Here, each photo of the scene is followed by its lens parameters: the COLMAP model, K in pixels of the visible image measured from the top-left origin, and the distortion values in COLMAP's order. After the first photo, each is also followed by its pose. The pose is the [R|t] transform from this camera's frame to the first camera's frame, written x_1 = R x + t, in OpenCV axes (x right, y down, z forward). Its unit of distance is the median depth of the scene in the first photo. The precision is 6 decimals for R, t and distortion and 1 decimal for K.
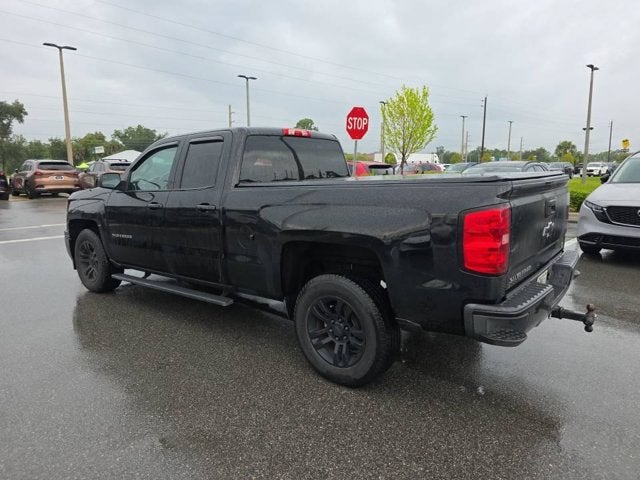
lens RADIAL K [[432.2, 0, 320.8], [0, 432.2, 238.4], [0, 0, 1]] dist [0.072471, -0.064999]
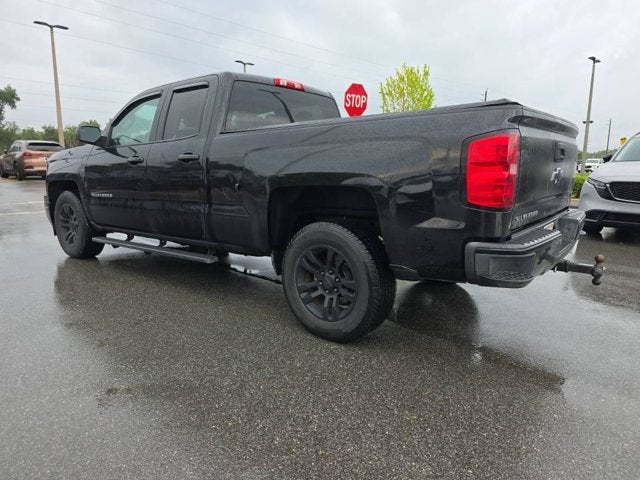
lens RADIAL K [[432.2, 0, 324.2], [0, 432.2, 245.3], [0, 0, 1]] dist [0.072471, -0.064999]
pose [[0.999793, 0.014526, 0.014250, 0.012086], [-0.014899, 0.999540, 0.026430, 0.078985], [-0.013859, -0.026637, 0.999549, 0.054867]]
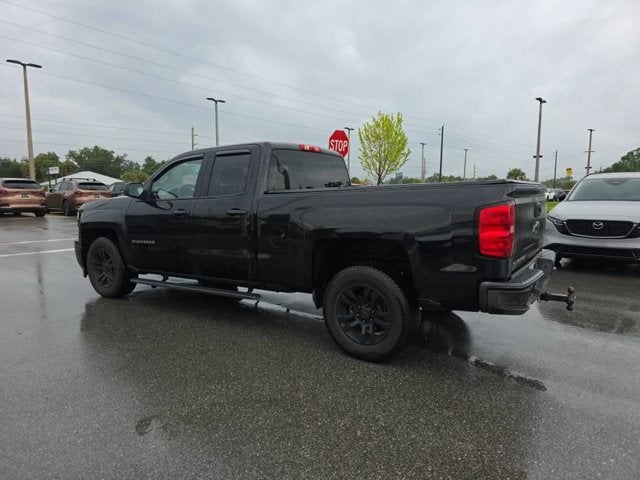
lens RADIAL K [[432.2, 0, 321.0], [0, 432.2, 249.1], [0, 0, 1]] dist [0.072471, -0.064999]
pose [[0.996001, -0.002636, 0.089300, -0.133471], [0.005382, 0.999519, -0.030528, 0.053134], [-0.089177, 0.030886, 0.995537, -0.113058]]
